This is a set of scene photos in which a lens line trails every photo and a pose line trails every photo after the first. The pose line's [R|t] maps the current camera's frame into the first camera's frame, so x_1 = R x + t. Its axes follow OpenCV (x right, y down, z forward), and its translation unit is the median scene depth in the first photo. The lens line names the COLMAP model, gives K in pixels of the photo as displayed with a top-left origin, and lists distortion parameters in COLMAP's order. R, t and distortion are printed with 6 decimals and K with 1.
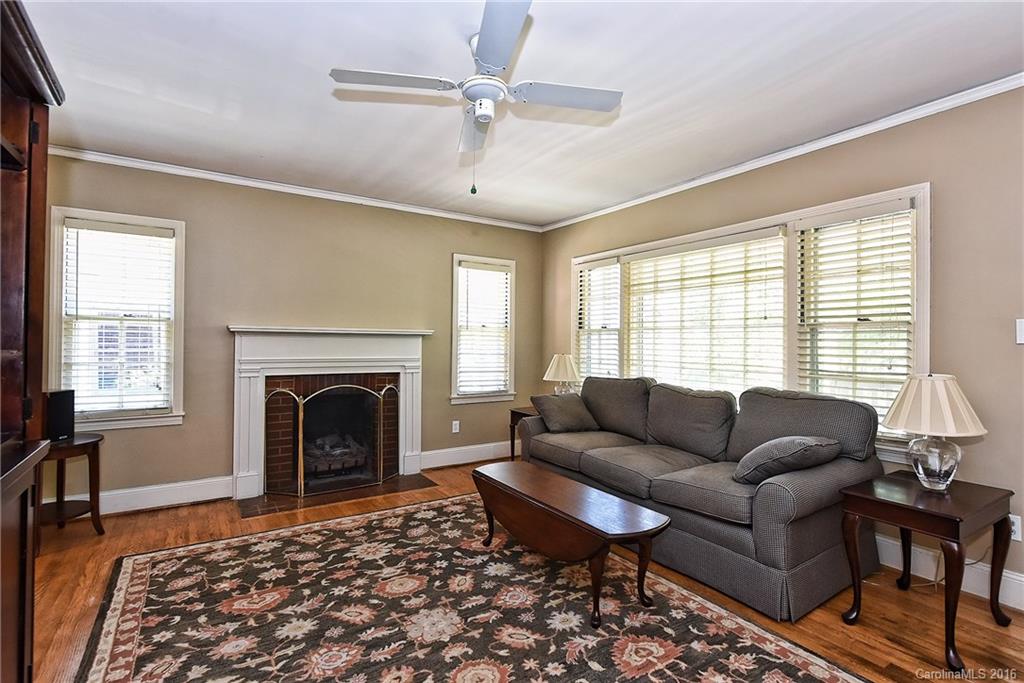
lens RADIAL K [[485.2, 0, 515.1], [0, 485.2, 341.2], [0, 0, 1]] dist [0.004140, -0.002901]
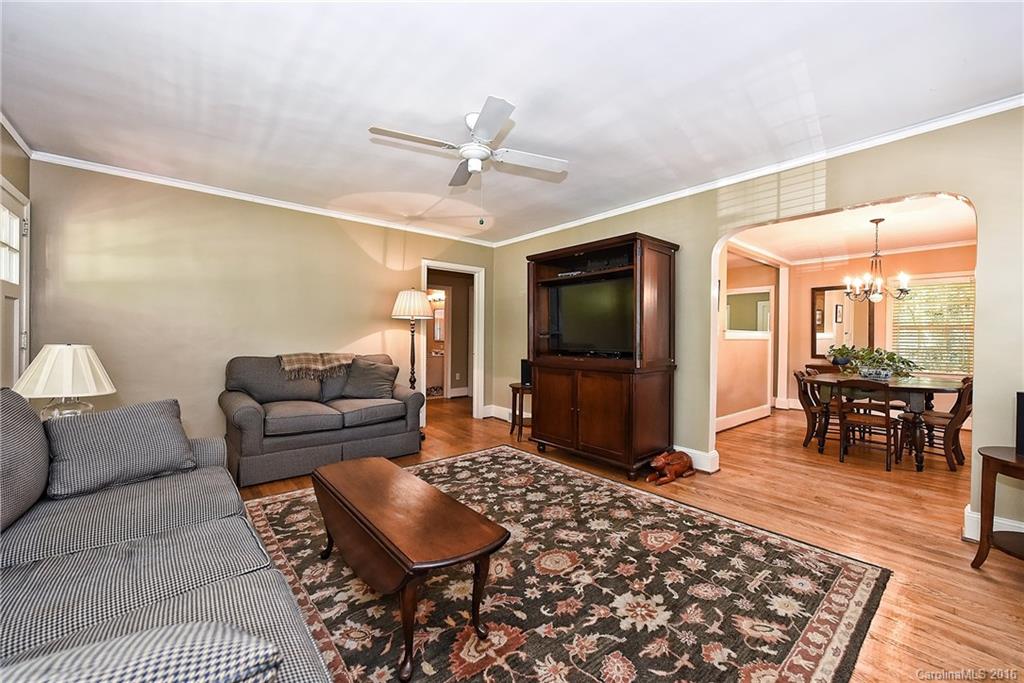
lens RADIAL K [[403.6, 0, 514.2], [0, 403.6, 340.2], [0, 0, 1]] dist [0.002941, -0.001422]
pose [[-0.992649, -0.017050, -0.119824, -0.032015], [-0.017462, 0.999845, 0.002388, 0.031813], [0.119765, 0.004463, -0.992792, 1.653147]]
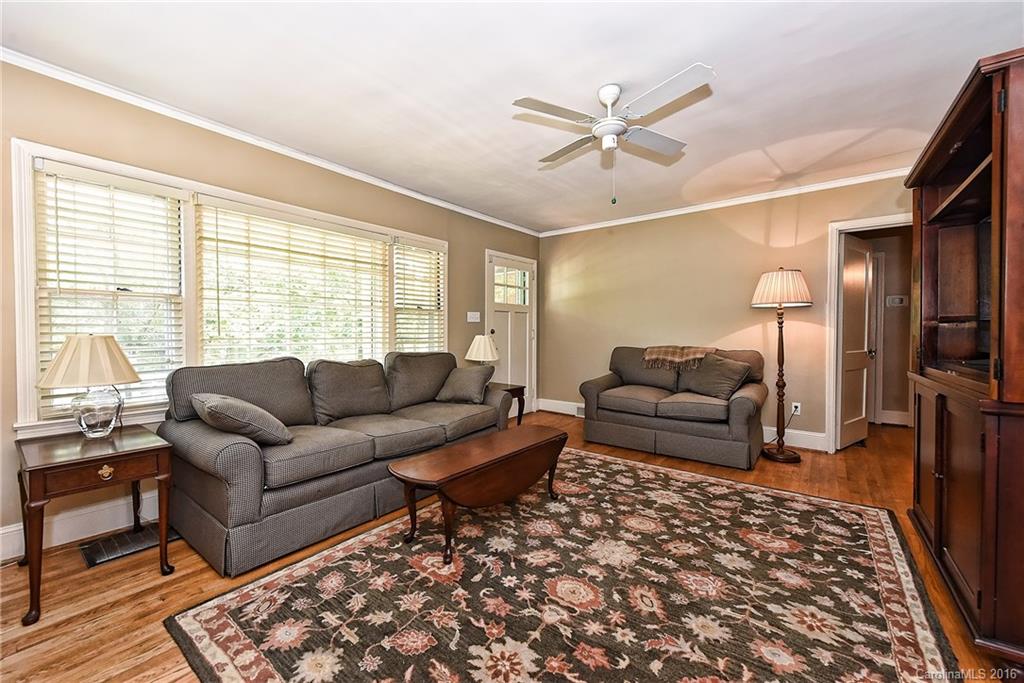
lens RADIAL K [[403.6, 0, 513.7], [0, 403.6, 340.6], [0, 0, 1]] dist [0.002941, -0.001422]
pose [[-0.327684, -0.029829, 0.944317, -0.781042], [-0.005252, 0.999544, 0.029750, 0.030398], [-0.944773, 0.004789, -0.327691, 1.204913]]
